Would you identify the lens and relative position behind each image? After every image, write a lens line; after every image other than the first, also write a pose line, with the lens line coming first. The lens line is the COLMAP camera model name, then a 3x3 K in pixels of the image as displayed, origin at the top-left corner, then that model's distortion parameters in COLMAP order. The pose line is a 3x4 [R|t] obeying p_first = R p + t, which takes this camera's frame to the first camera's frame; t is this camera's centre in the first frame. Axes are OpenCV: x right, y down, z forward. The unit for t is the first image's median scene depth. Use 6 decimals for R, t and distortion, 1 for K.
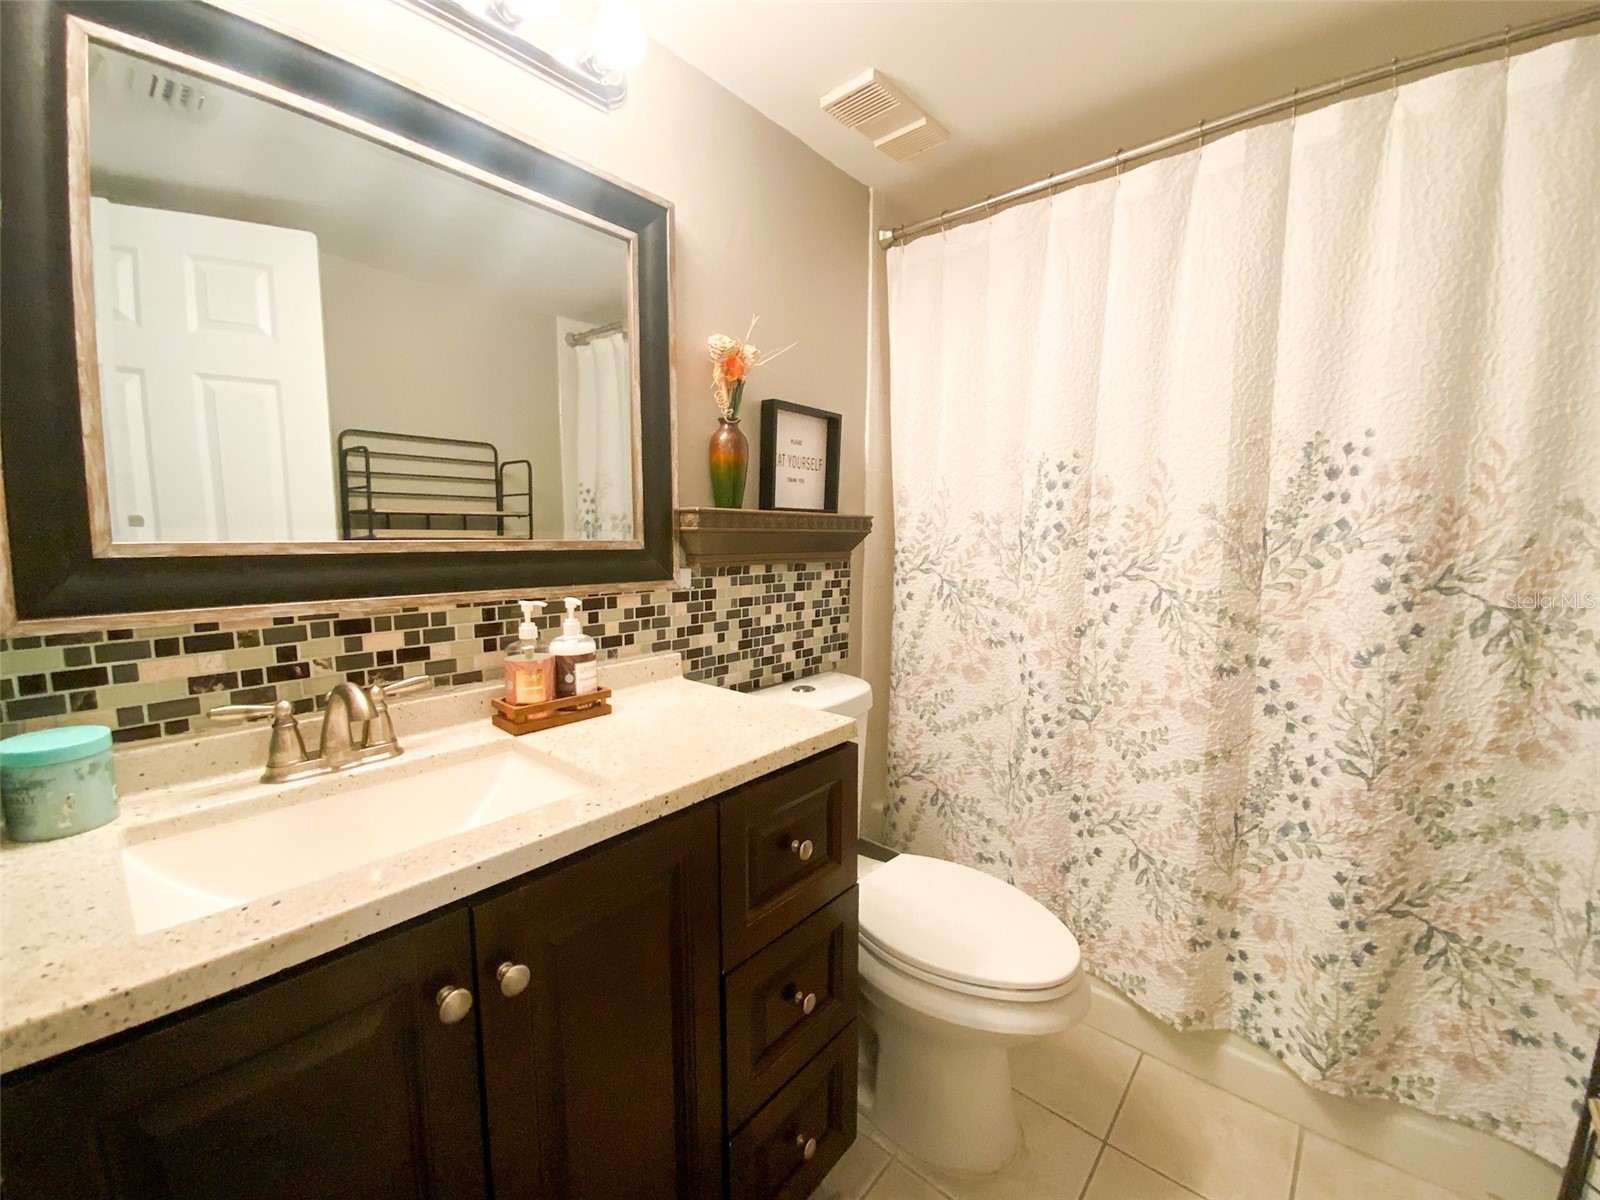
lens RADIAL K [[660.5, 0, 804.3], [0, 660.5, 605.8], [0, 0, 1]] dist [0.008256, -0.013275]
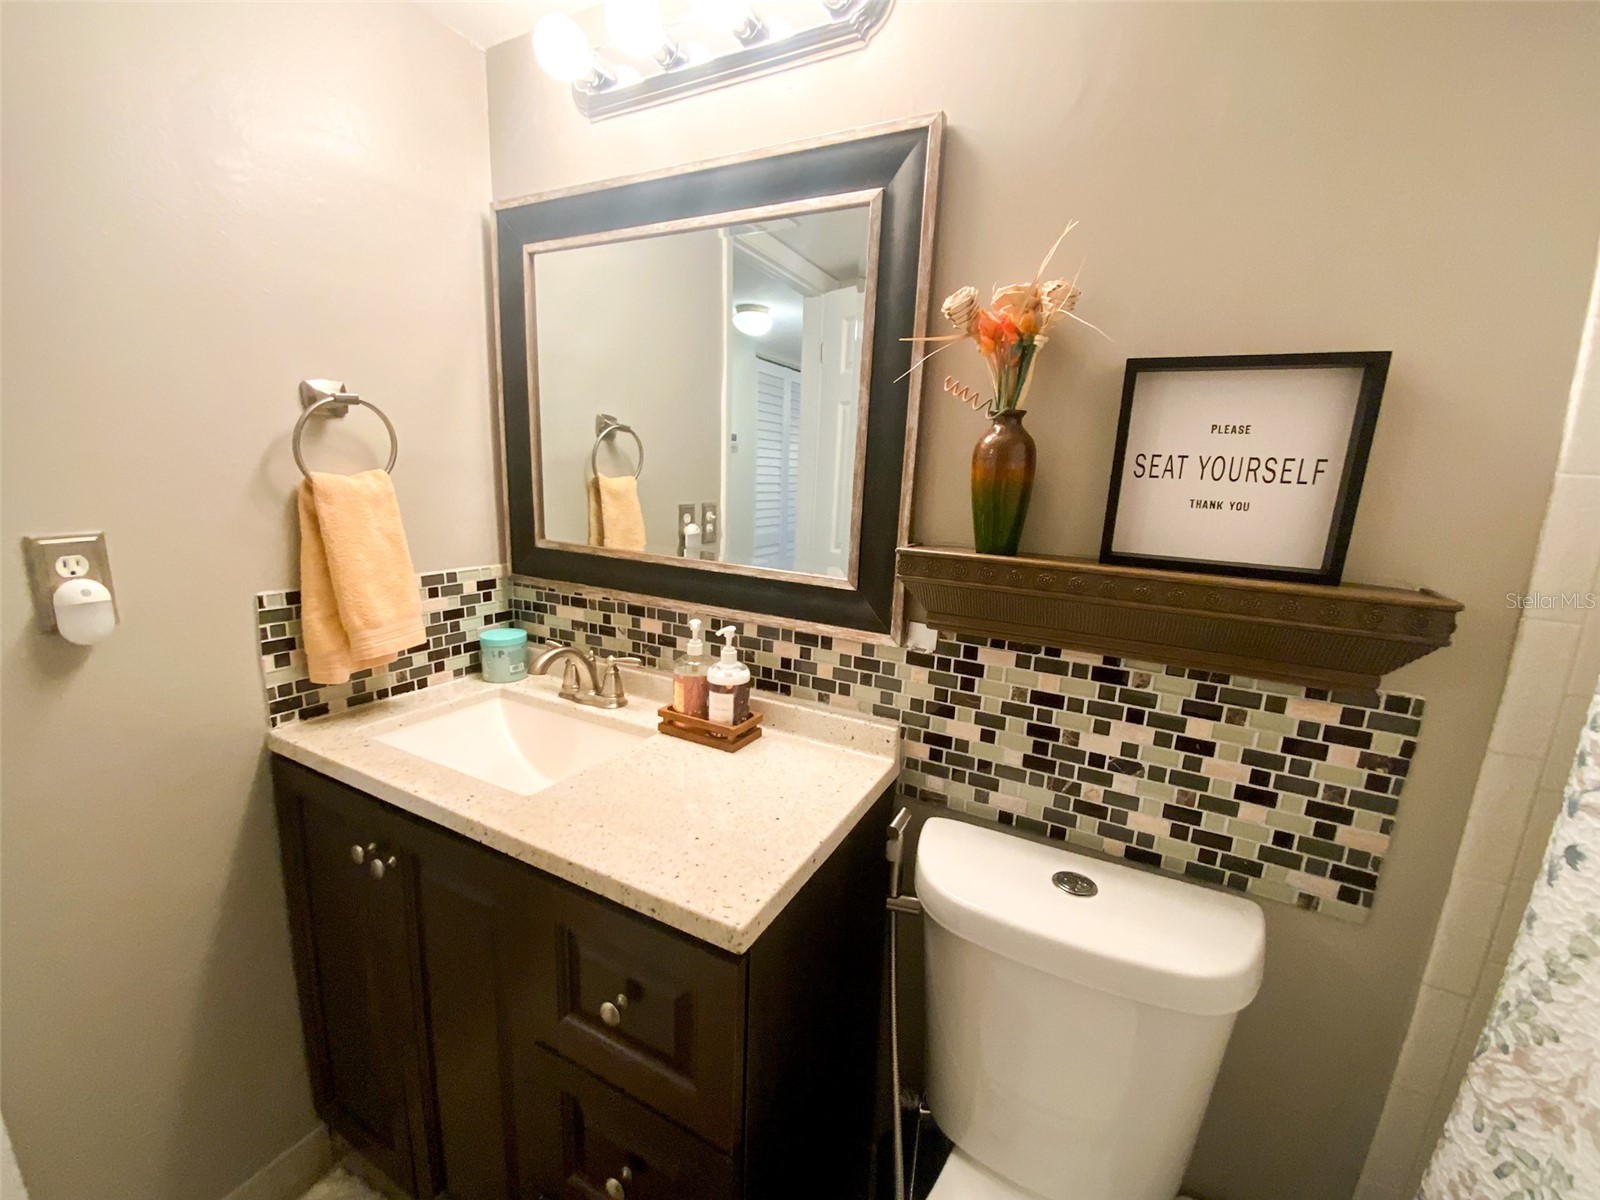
lens RADIAL K [[660.5, 0, 796.4], [0, 660.5, 591.8], [0, 0, 1]] dist [0.008256, -0.013275]
pose [[0.197829, 0.189879, -0.961670, 0.440321], [-0.137771, 0.976707, 0.164506, -0.173344], [0.970506, 0.099946, 0.219381, 0.622593]]
